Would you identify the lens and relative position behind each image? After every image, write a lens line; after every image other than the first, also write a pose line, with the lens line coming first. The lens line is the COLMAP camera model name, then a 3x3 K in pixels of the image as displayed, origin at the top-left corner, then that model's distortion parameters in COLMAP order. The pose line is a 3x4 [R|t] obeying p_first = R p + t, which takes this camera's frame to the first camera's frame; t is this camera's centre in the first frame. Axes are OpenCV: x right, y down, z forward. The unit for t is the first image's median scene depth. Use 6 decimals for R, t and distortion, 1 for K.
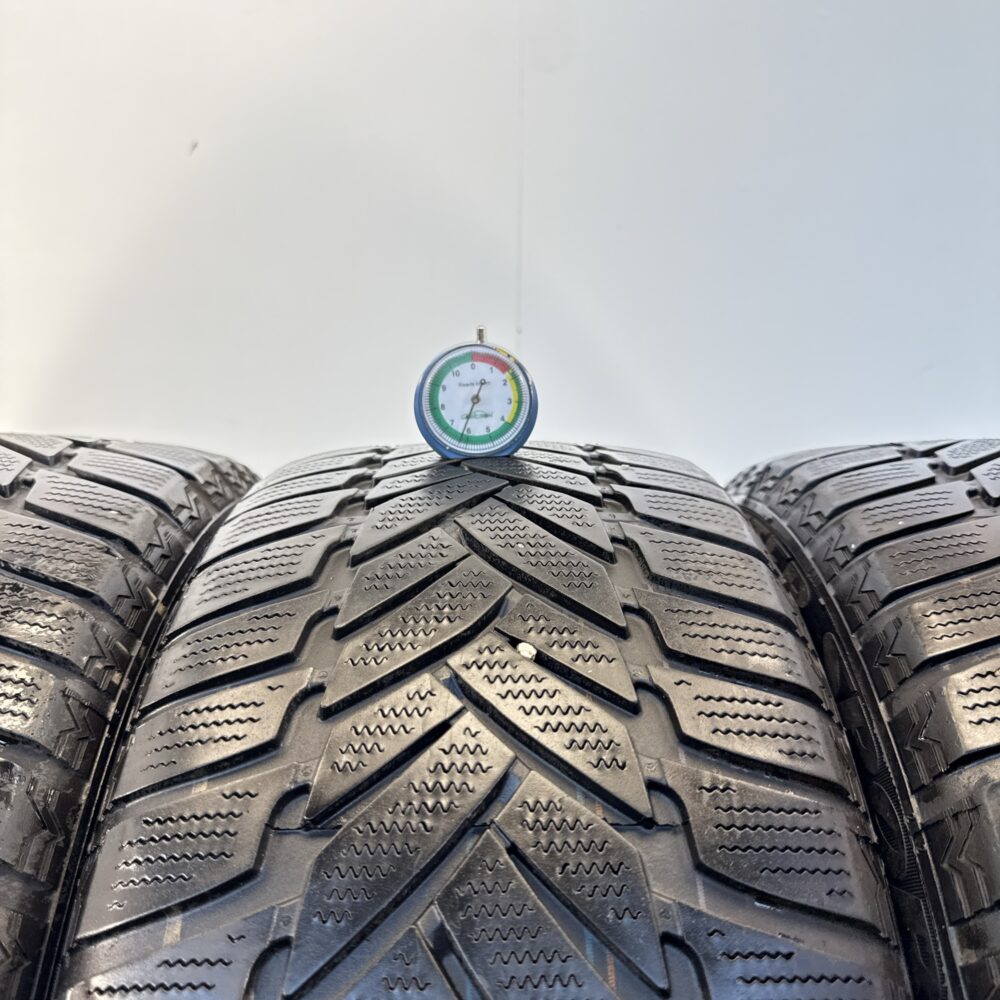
lens RADIAL K [[1074.5, 0, 500.0], [0, 1074.5, 500.0], [0, 0, 1]] dist [0.065846, -0.162729]
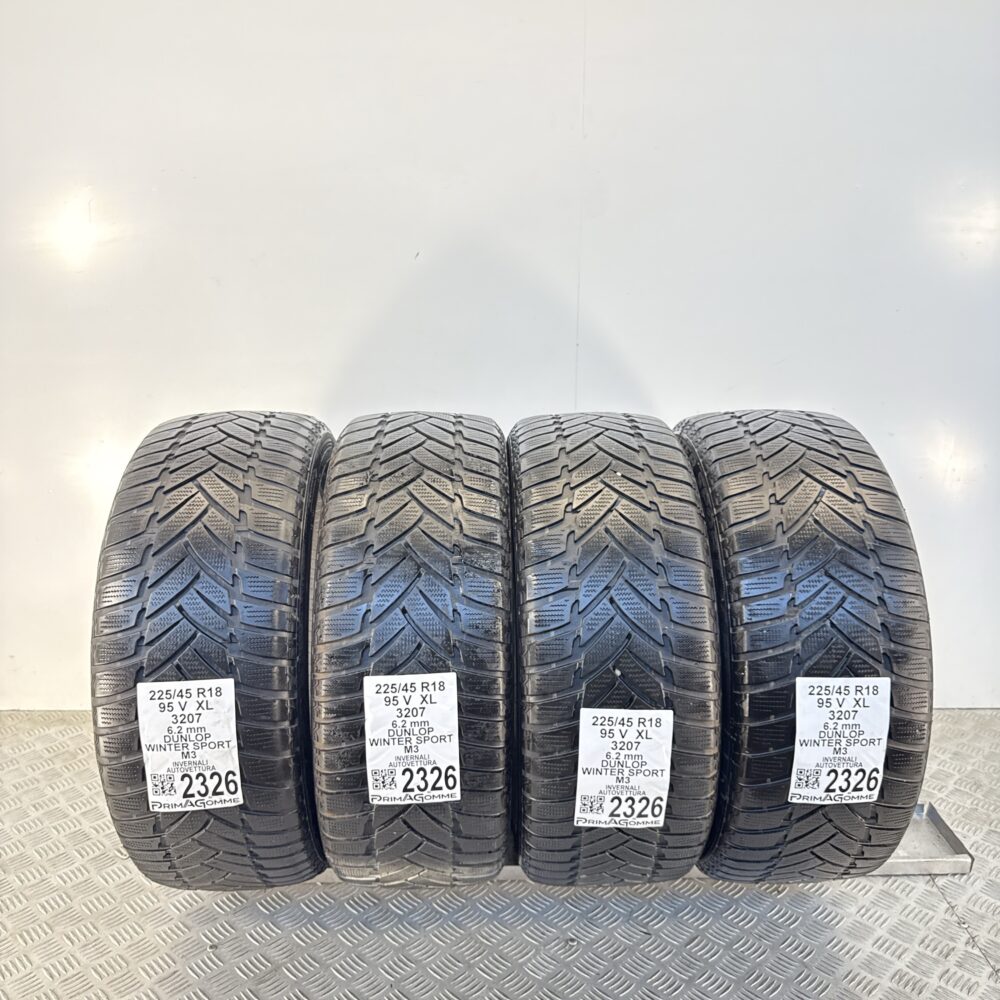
lens RADIAL K [[1074.5, 0, 500.0], [0, 1074.5, 500.0], [0, 0, 1]] dist [0.065846, -0.162729]
pose [[0.999719, -0.011028, 0.020974, -0.444378], [0.009391, 0.997016, 0.076628, -0.065139], [-0.021757, -0.076409, 0.996839, -2.637958]]
